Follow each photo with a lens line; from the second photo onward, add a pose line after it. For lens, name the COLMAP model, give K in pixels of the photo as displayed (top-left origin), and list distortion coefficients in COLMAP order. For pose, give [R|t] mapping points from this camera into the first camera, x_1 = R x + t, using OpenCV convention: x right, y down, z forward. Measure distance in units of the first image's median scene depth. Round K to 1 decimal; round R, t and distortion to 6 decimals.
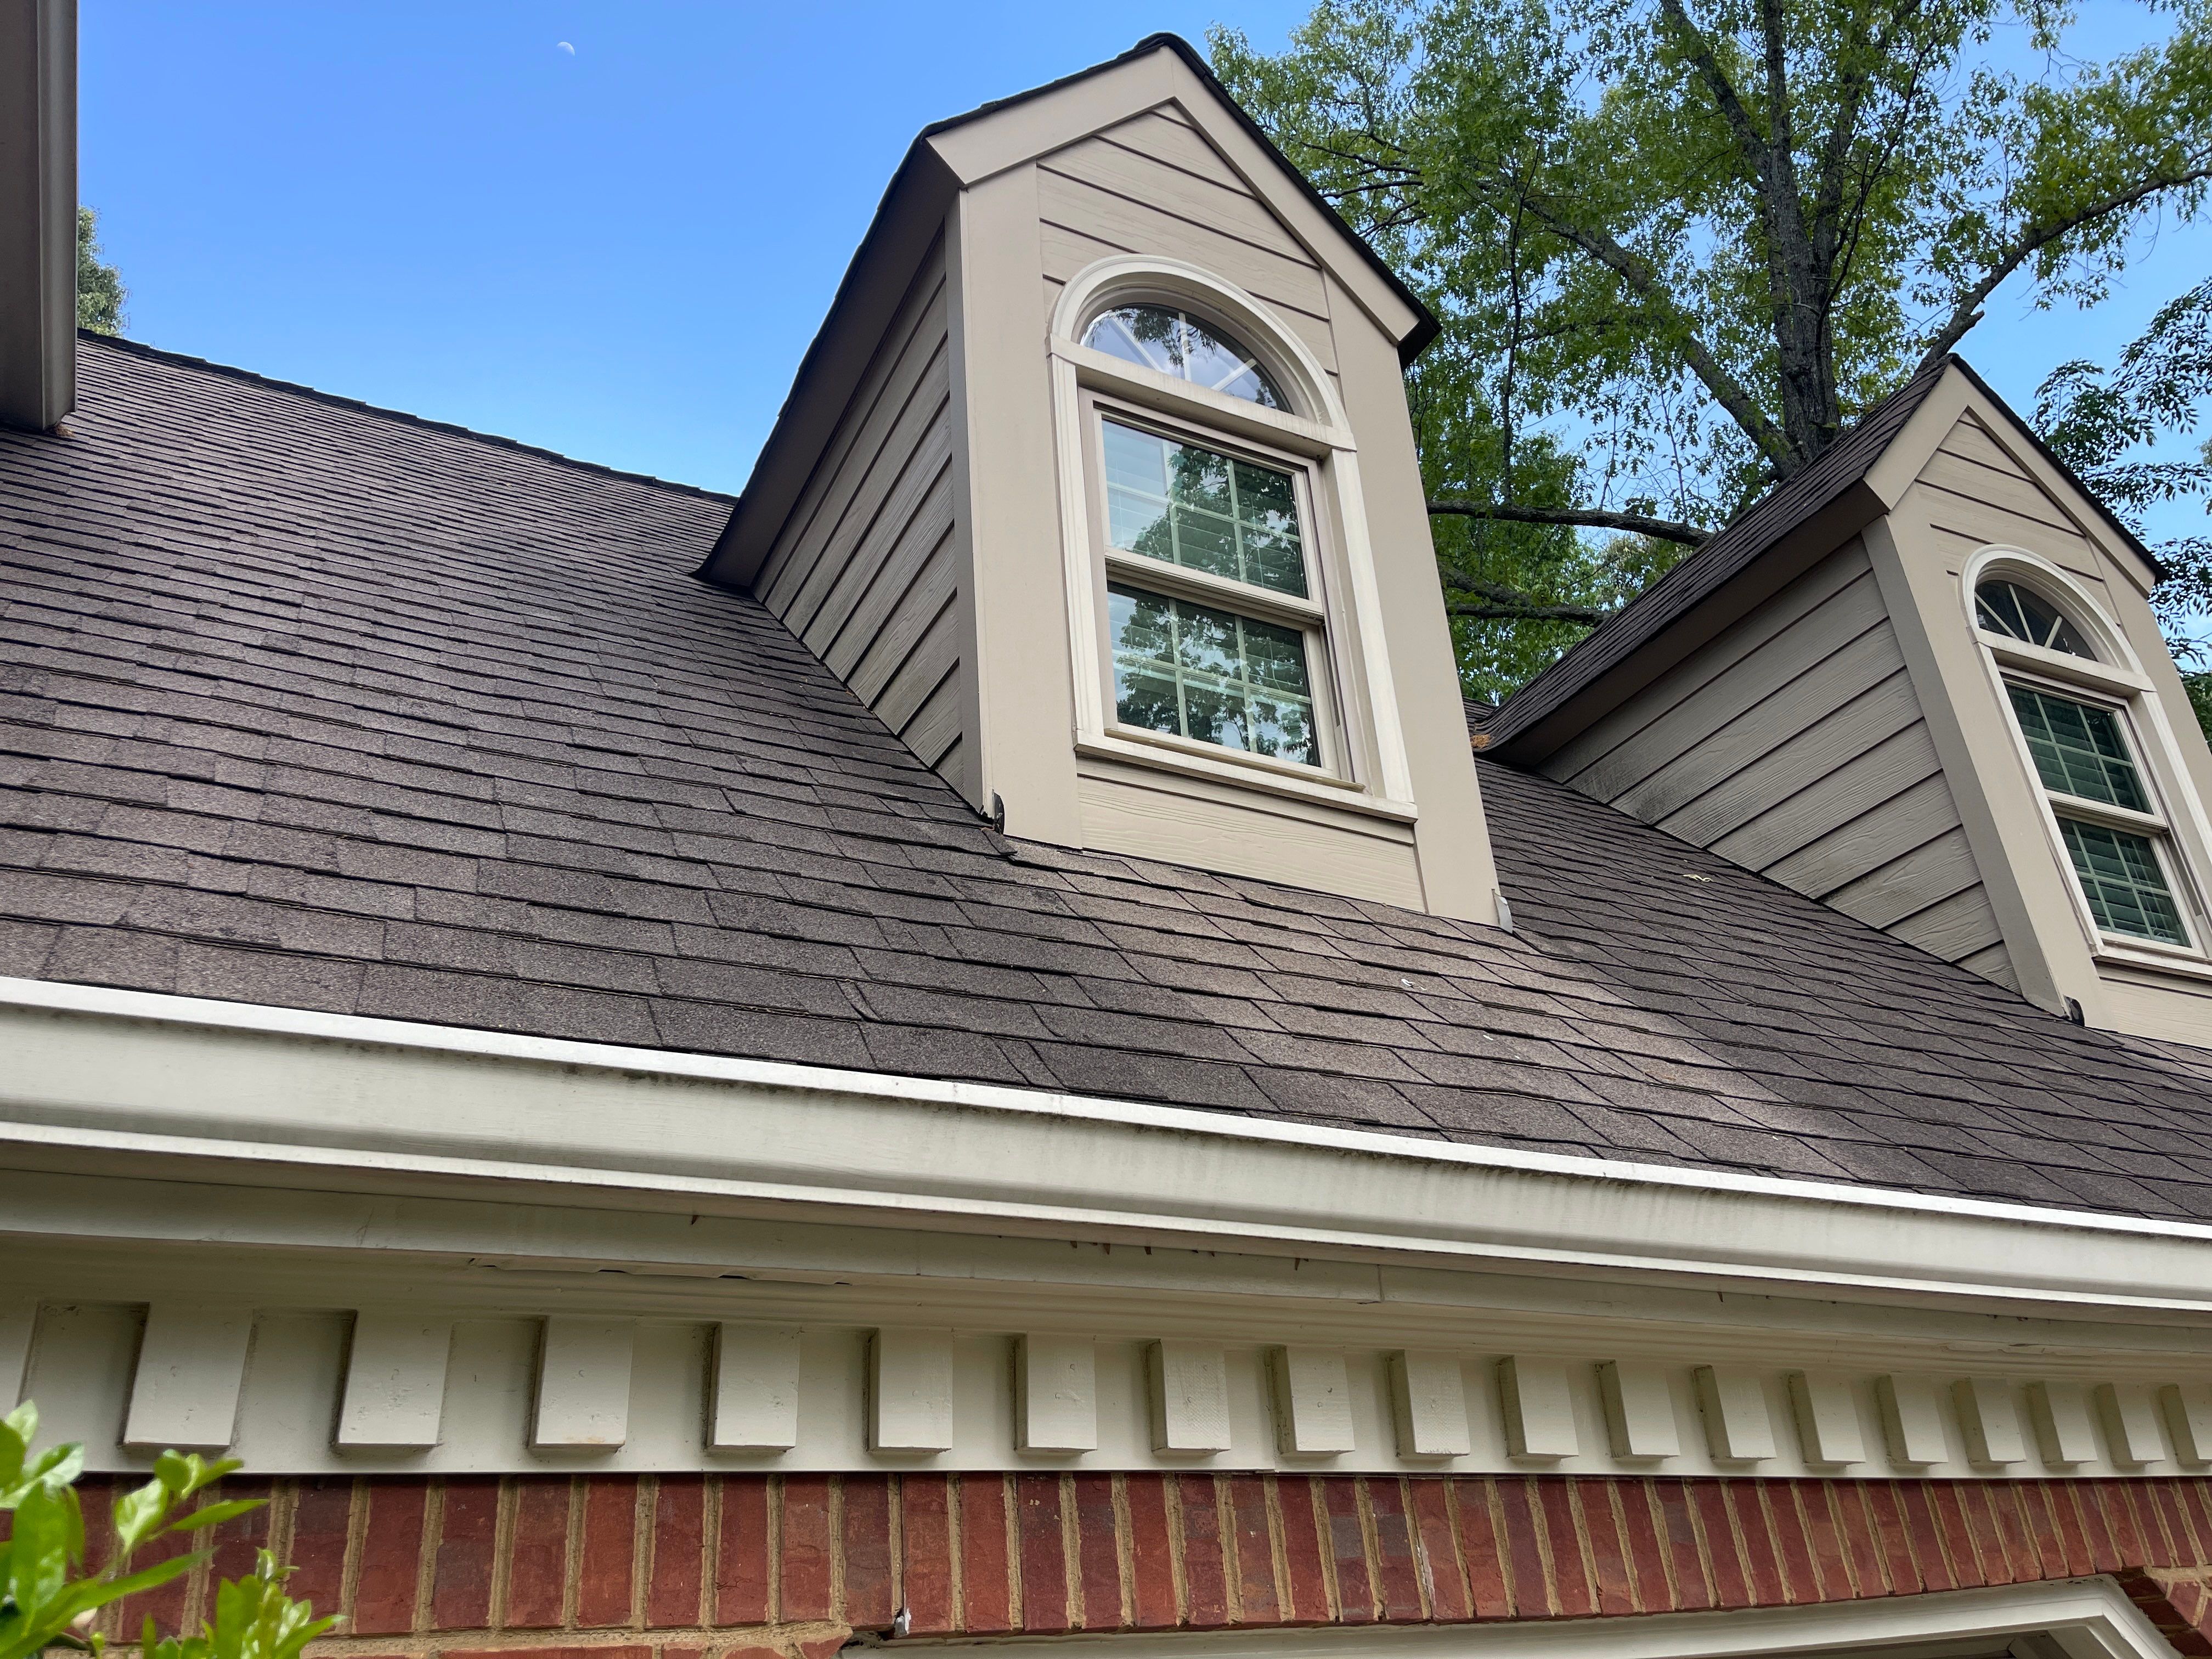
lens RADIAL K [[1681.0, 0, 1106.0], [0, 1681.0, 829.5], [0, 0, 1]] dist [0.062471, -0.080192]
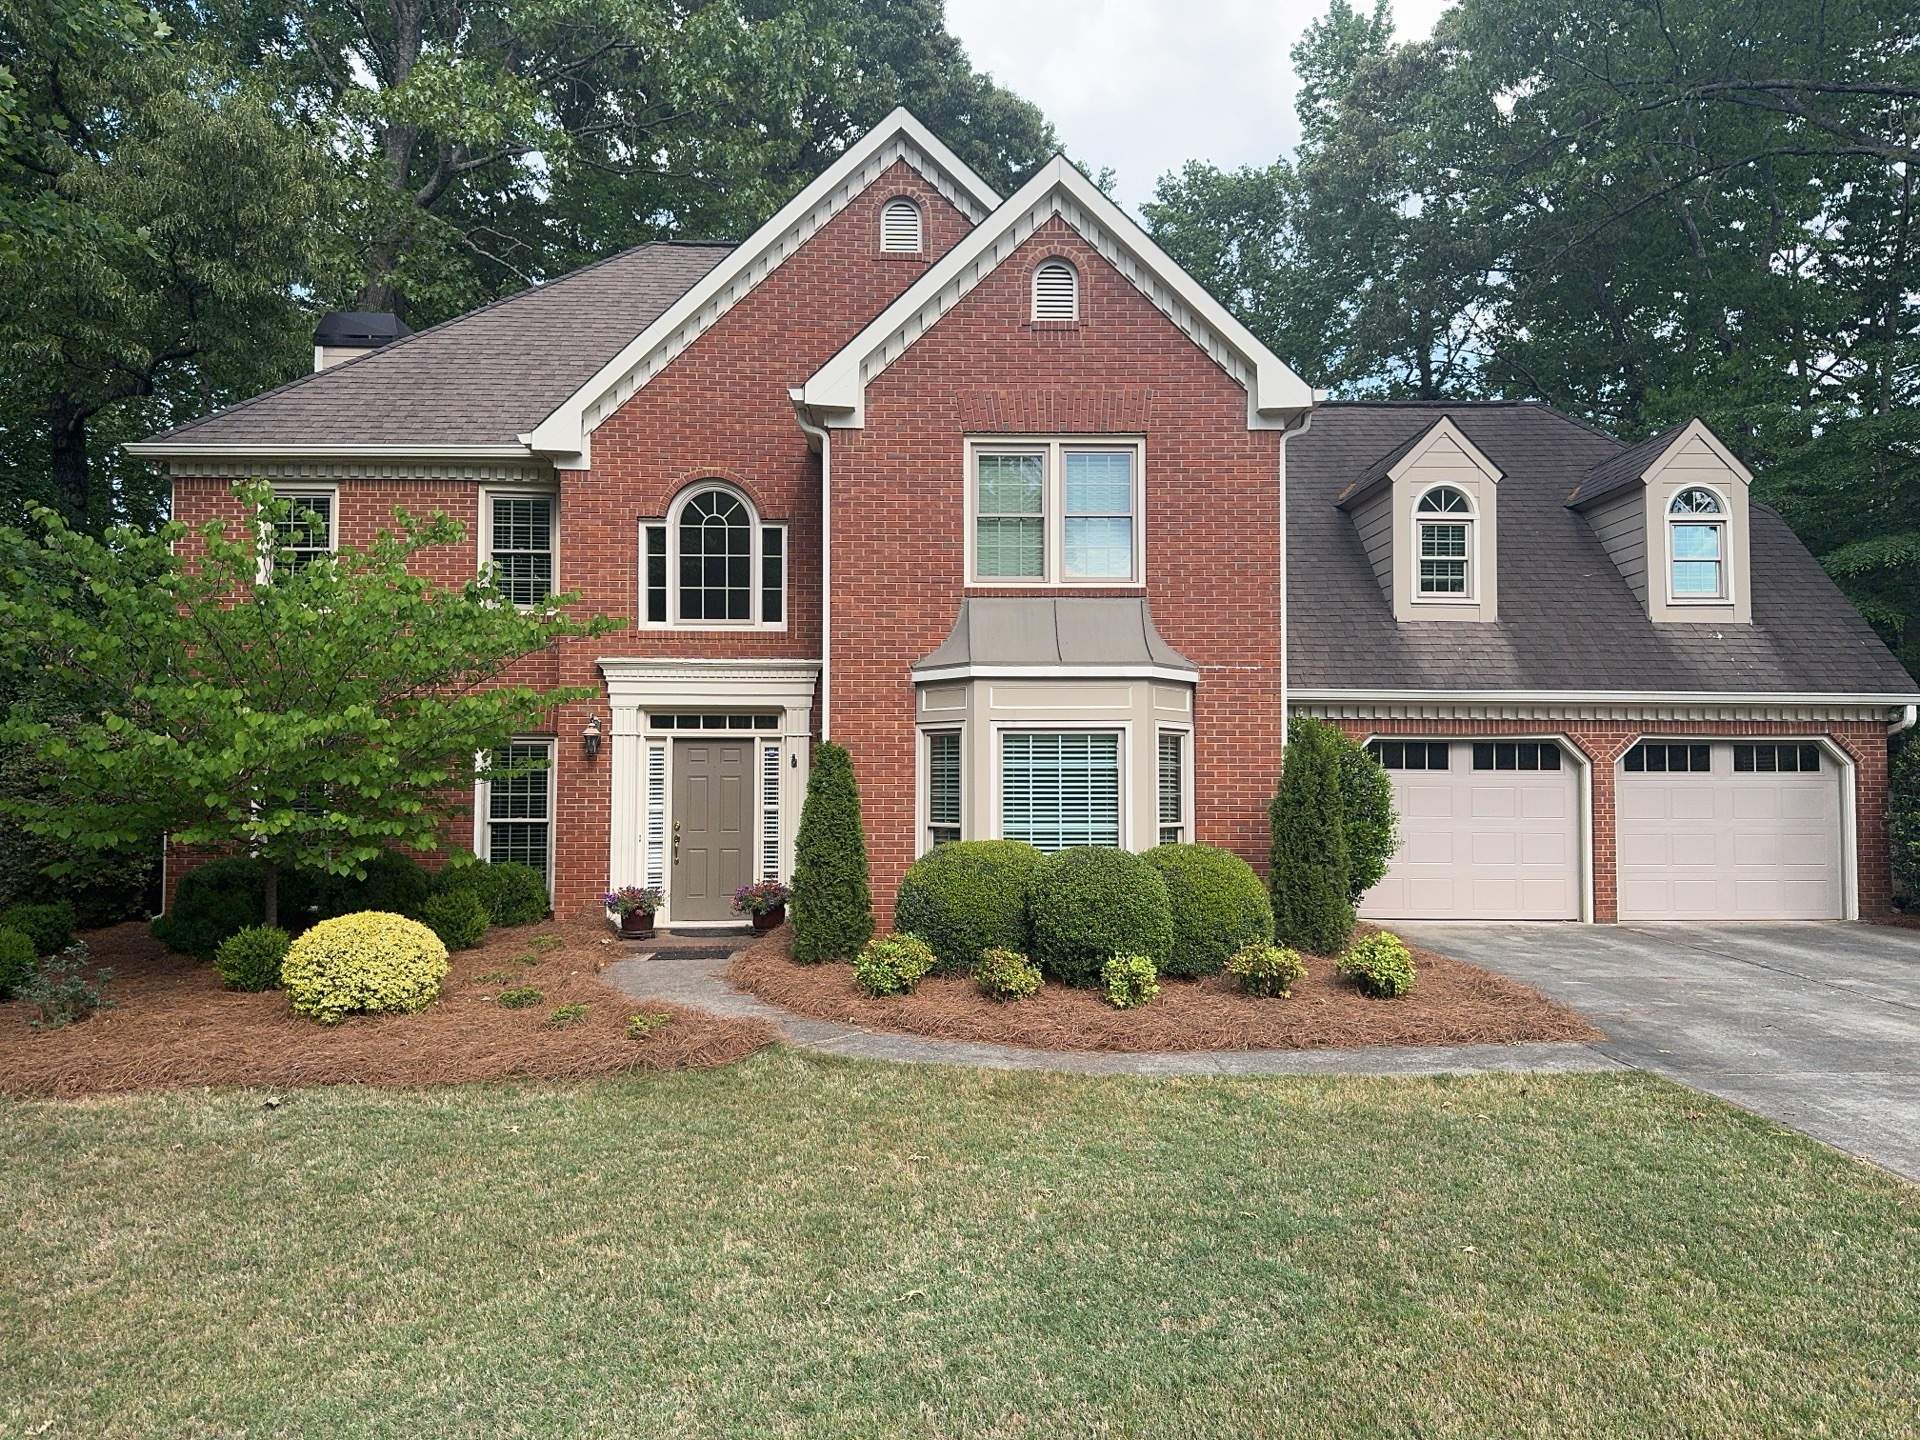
lens RADIAL K [[1437.1, 0, 949.9], [0, 1437.1, 729.4], [0, 0, 1]] dist [0.078796, -0.106473]
pose [[0.899635, 0.051000, -0.433654, 1.084027], [0.150821, 0.895733, 0.418229, -2.899622], [0.409768, -0.441658, 0.798141, -5.678192]]
